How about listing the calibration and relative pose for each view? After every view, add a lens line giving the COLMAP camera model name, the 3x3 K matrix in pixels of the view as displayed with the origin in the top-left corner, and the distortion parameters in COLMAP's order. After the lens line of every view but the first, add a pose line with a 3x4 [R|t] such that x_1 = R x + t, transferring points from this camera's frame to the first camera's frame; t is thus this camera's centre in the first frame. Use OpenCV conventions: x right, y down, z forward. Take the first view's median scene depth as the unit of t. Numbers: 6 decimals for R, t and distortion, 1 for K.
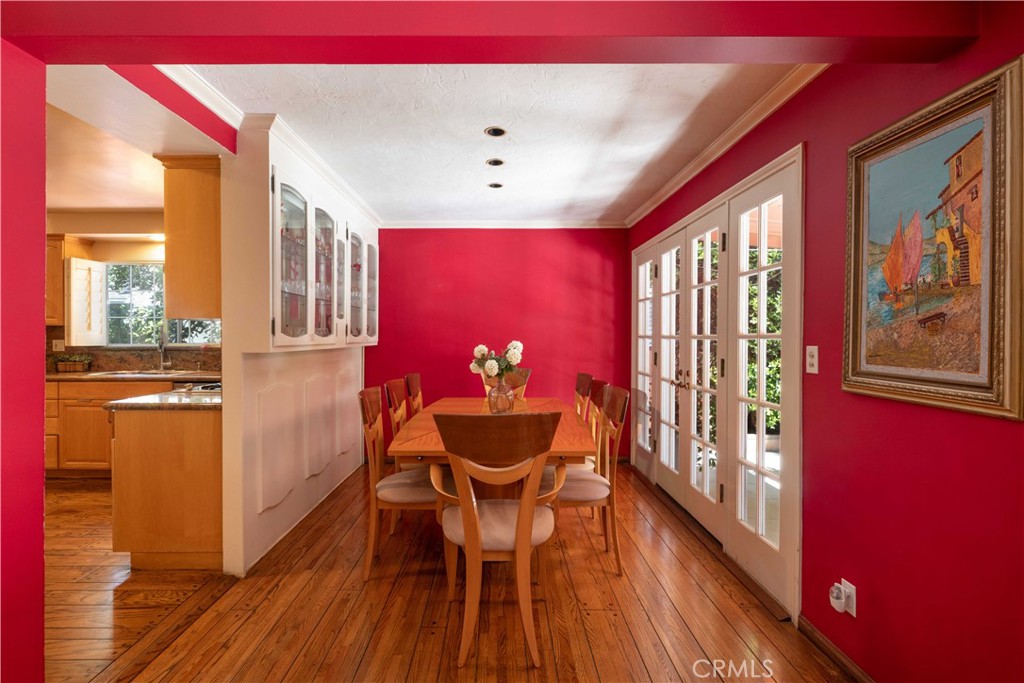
lens RADIAL K [[482.7, 0, 508.0], [0, 482.7, 340.2], [0, 0, 1]] dist [0.002329, 0.000074]
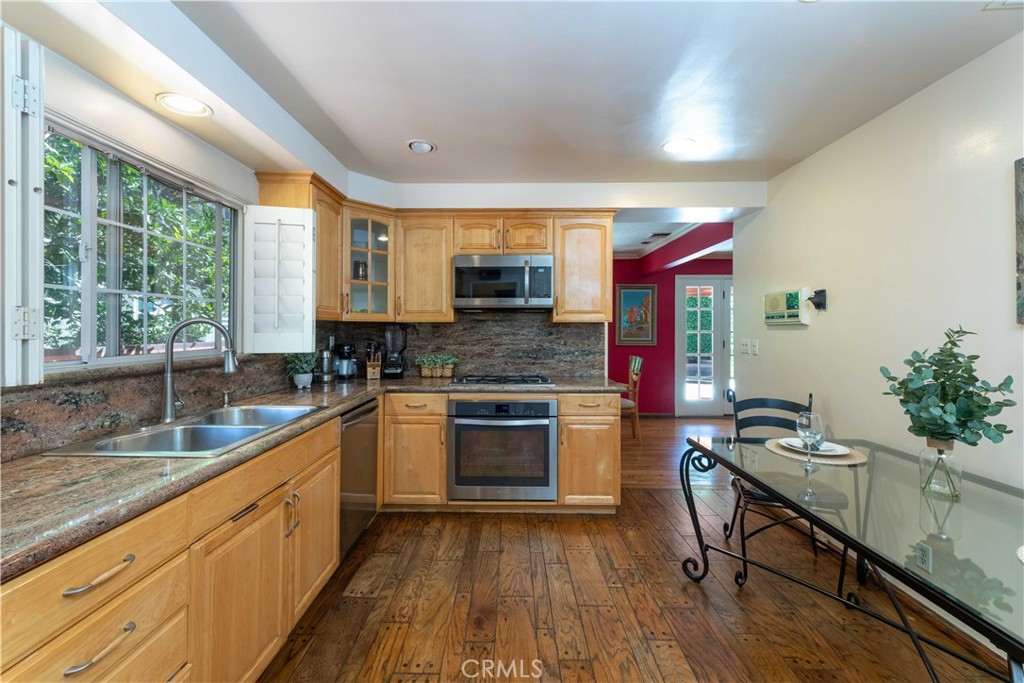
lens RADIAL K [[421.5, 0, 508.2], [0, 421.5, 334.5], [0, 0, 1]] dist [0.000763, -0.000068]
pose [[0.019067, -0.010899, 0.999759, -1.058754], [0.011440, 0.999878, 0.010682, -0.012007], [-0.999753, 0.011234, 0.019189, 0.700271]]
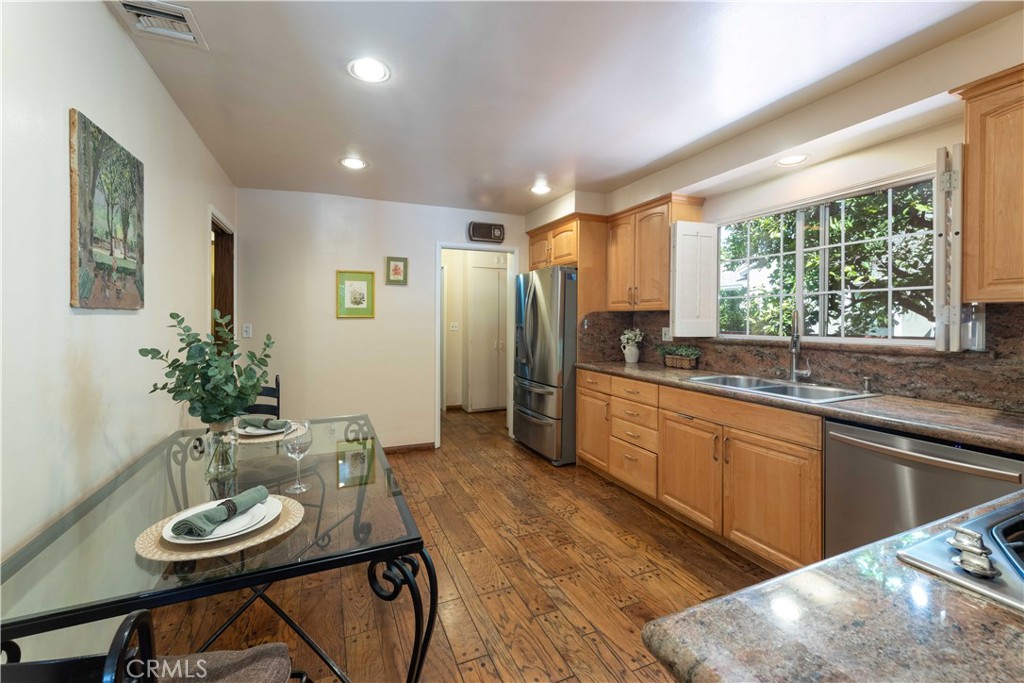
lens RADIAL K [[421.5, 0, 498.1], [0, 421.5, 323.1], [0, 0, 1]] dist [0.000763, -0.000068]
pose [[0.367047, 0.008004, -0.930168, -0.364967], [-0.010489, 0.999935, 0.004466, -0.008750], [0.930143, 0.008117, 0.367108, 0.466731]]
